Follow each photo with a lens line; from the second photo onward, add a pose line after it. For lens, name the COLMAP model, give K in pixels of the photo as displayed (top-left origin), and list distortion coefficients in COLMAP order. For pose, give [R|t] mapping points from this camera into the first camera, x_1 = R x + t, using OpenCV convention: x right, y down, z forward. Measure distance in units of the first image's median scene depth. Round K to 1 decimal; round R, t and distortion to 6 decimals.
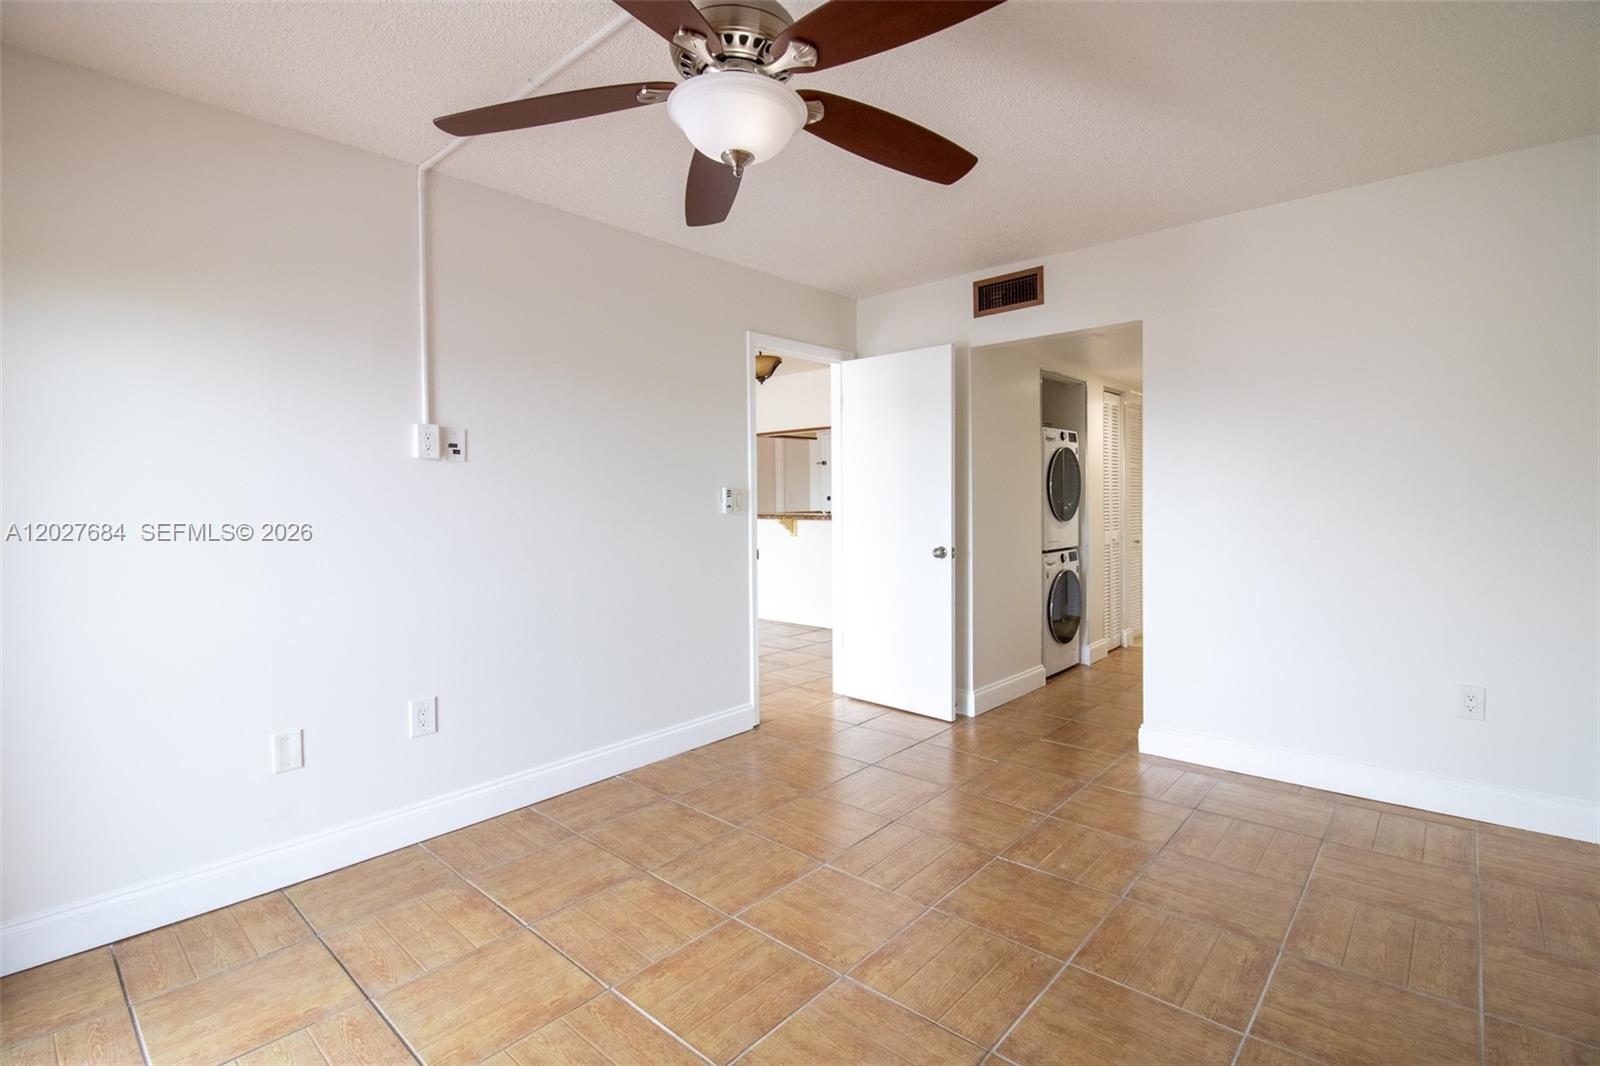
lens RADIAL K [[740.5, 0, 810.1], [0, 740.5, 525.8], [0, 0, 1]] dist [0.000885, -0.013245]
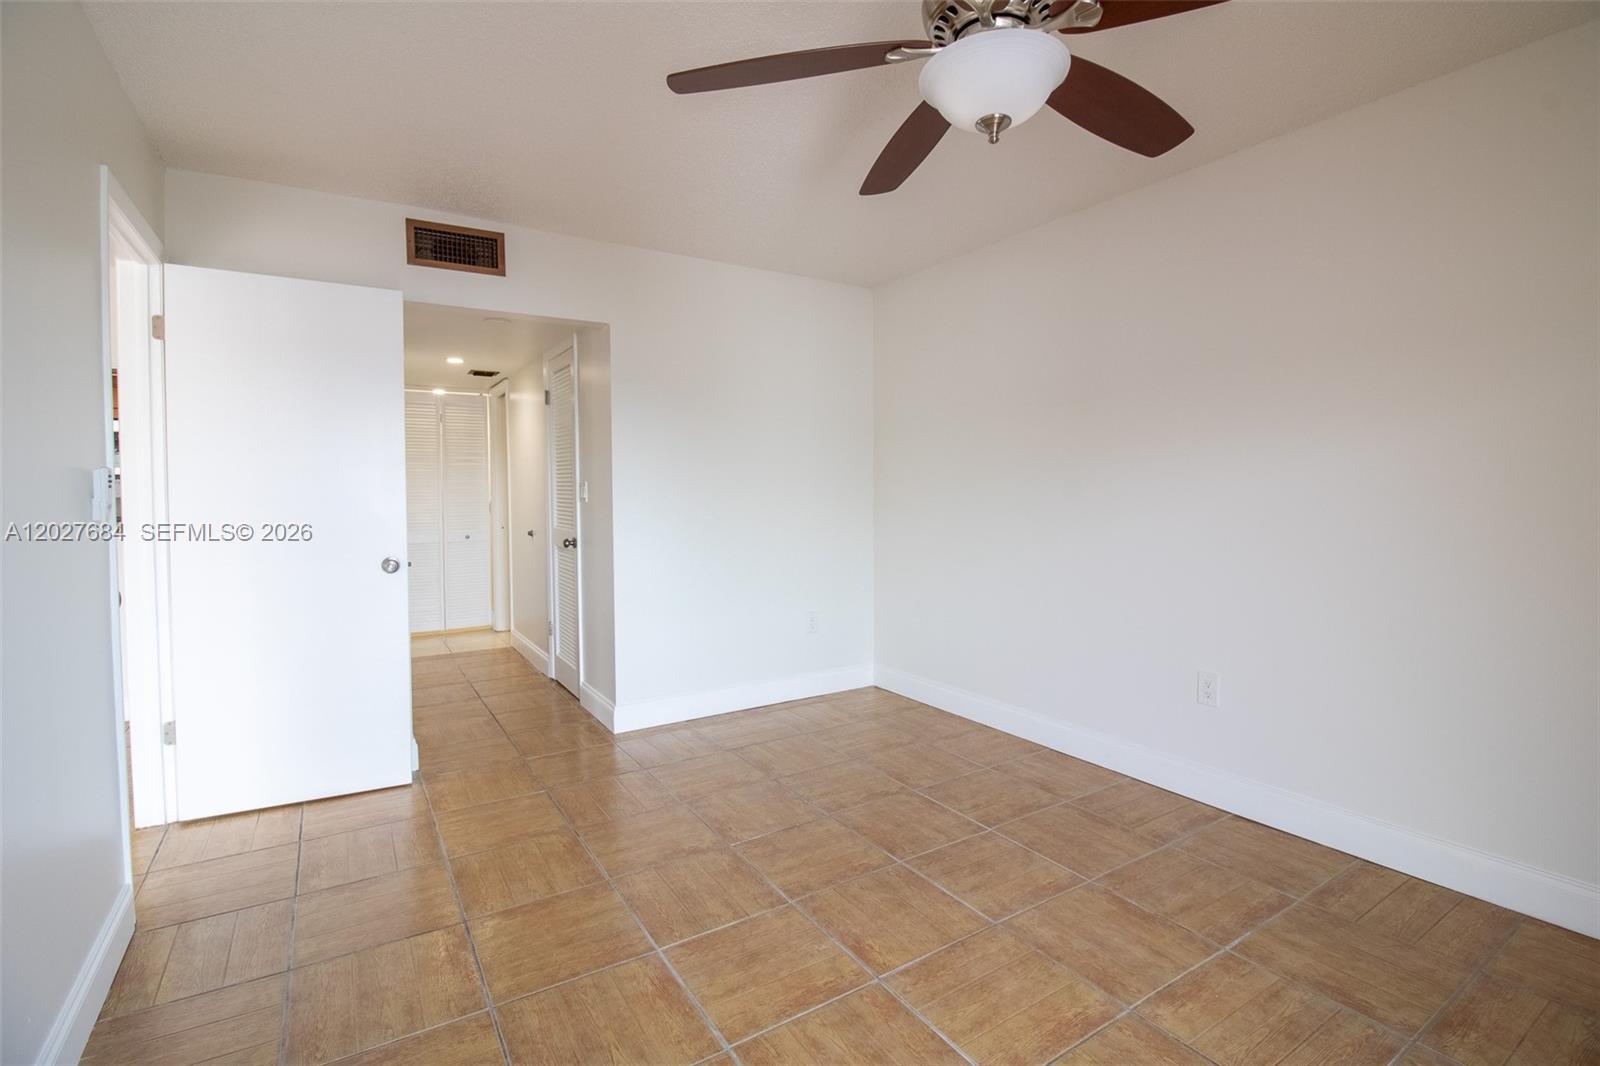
lens RADIAL K [[740.5, 0, 803.4], [0, 740.5, 529.7], [0, 0, 1]] dist [0.000885, -0.013245]
pose [[0.280139, -0.042632, 0.959012, -0.626470], [0.042111, 0.998597, 0.032091, -0.010003], [-0.959036, 0.031395, 0.281541, 0.567702]]
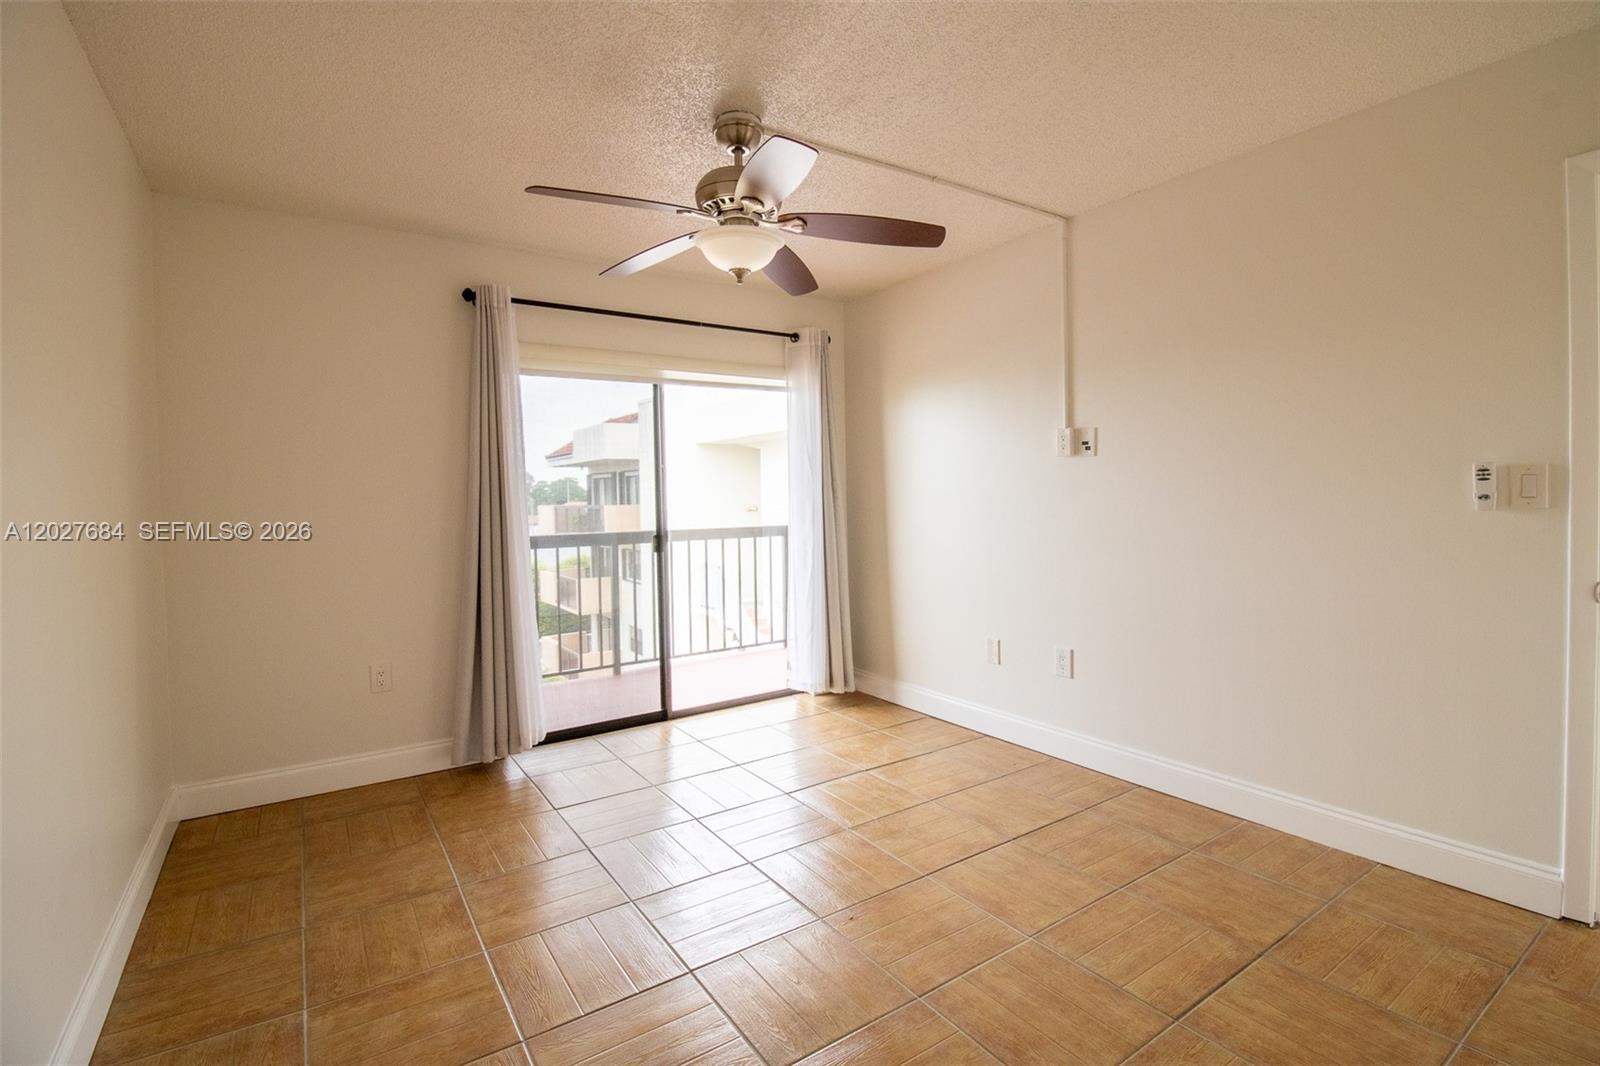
lens RADIAL K [[740.5, 0, 808.3], [0, 740.5, 521.1], [0, 0, 1]] dist [0.000885, -0.013245]
pose [[-0.244608, 0.048970, -0.968385, 0.786477], [-0.015229, 0.998407, 0.054335, -0.042326], [0.969502, 0.028039, -0.243473, 0.875457]]
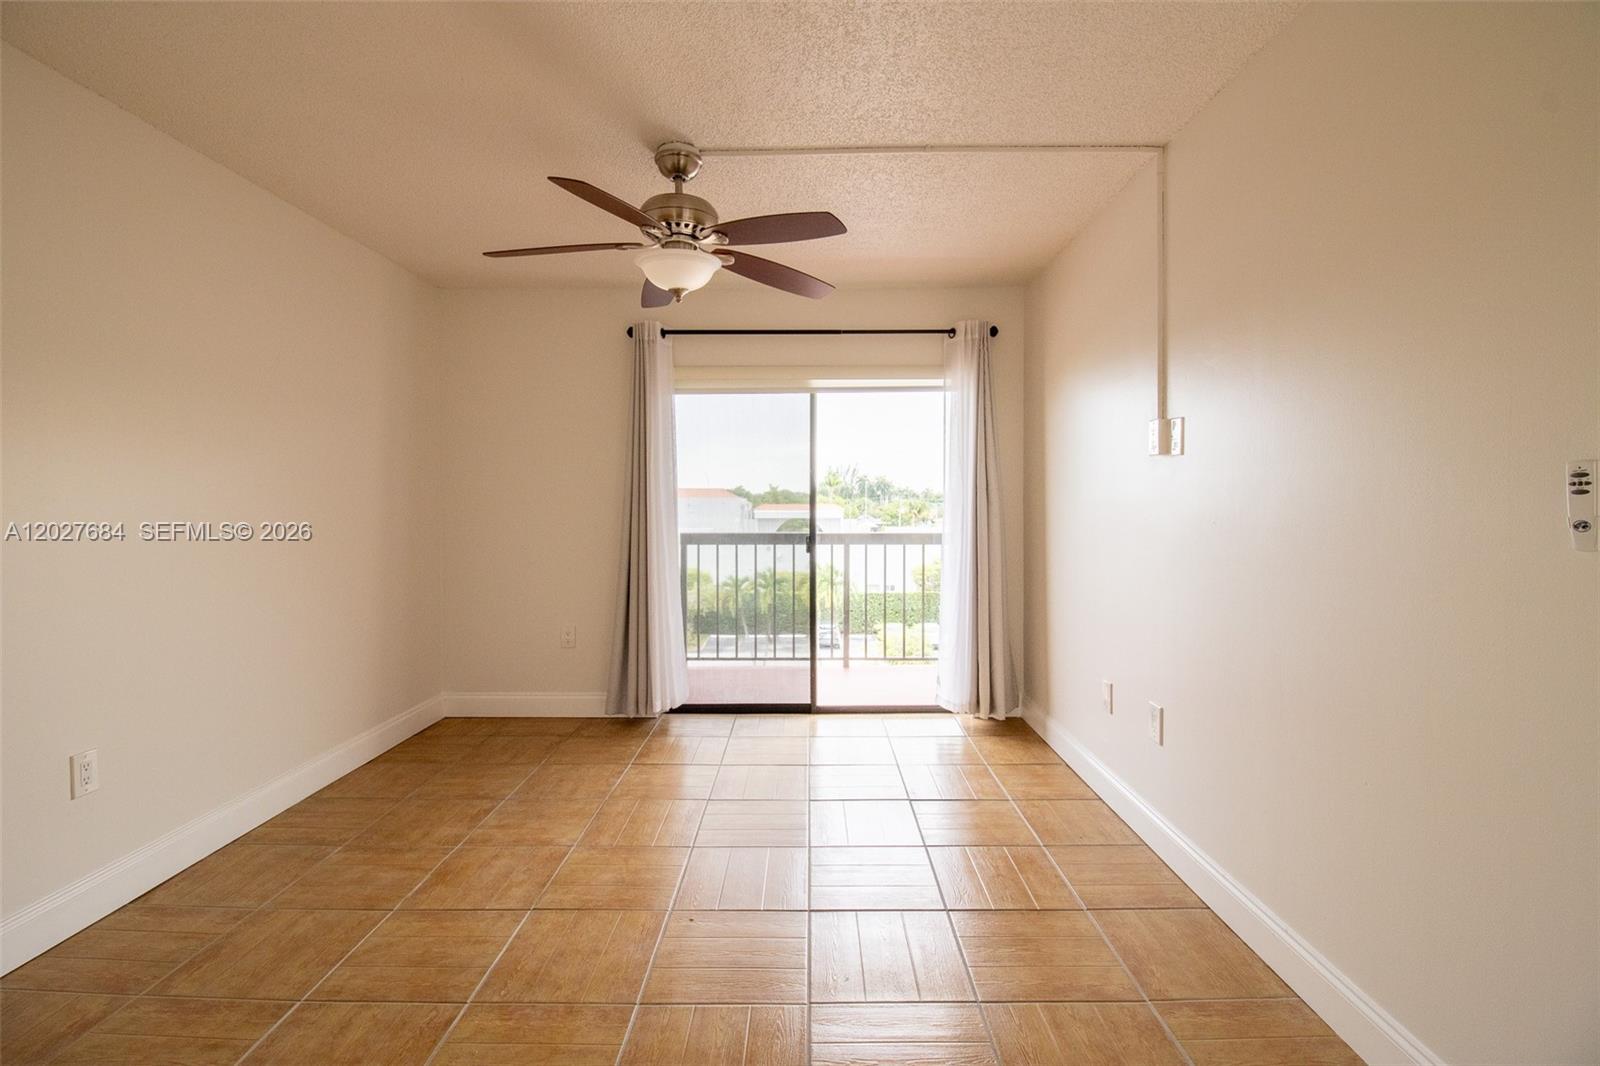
lens RADIAL K [[740.5, 0, 808.2], [0, 740.5, 521.1], [0, 0, 1]] dist [0.000885, -0.013245]
pose [[-0.749190, 0.030095, -0.661671, 0.449345], [-0.014135, 0.998013, 0.061397, -0.058073], [0.662204, 0.055351, -0.747276, 1.402764]]
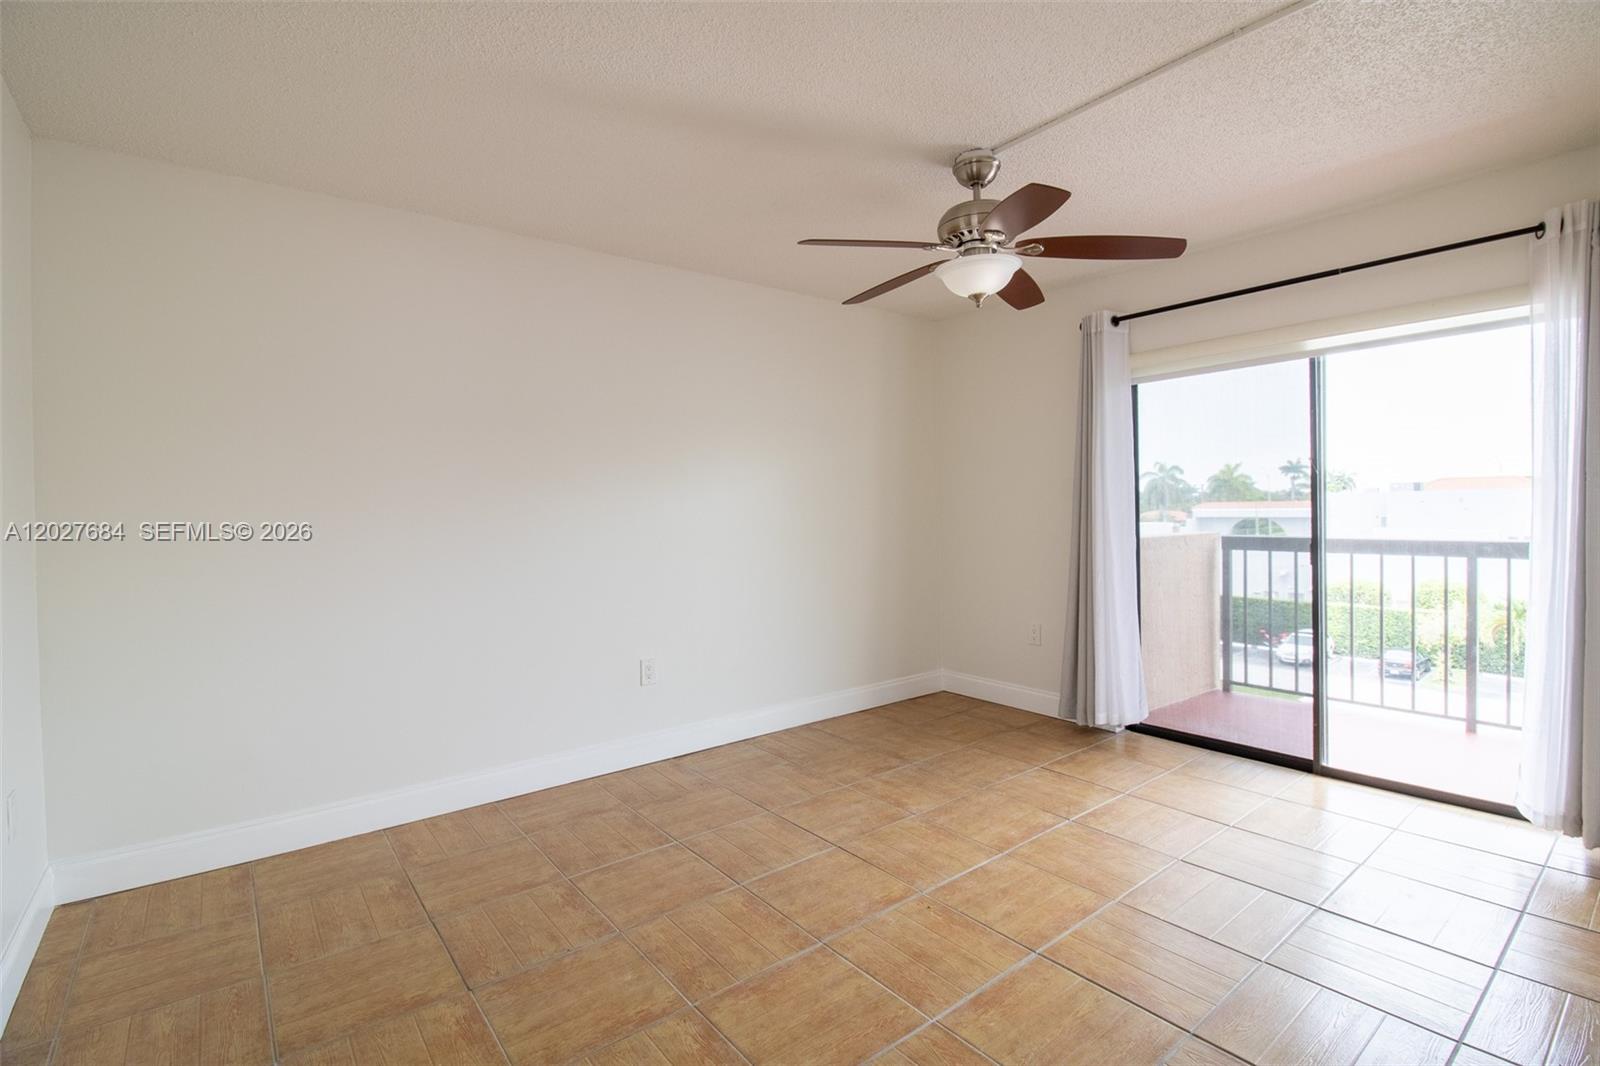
lens RADIAL K [[740.5, 0, 810.5], [0, 740.5, 519.7], [0, 0, 1]] dist [0.000885, -0.013245]
pose [[-0.984809, 0.026057, 0.171676, -0.000095], [0.035363, 0.998053, 0.051375, -0.059180], [-0.170003, 0.056665, -0.983813, 1.562976]]
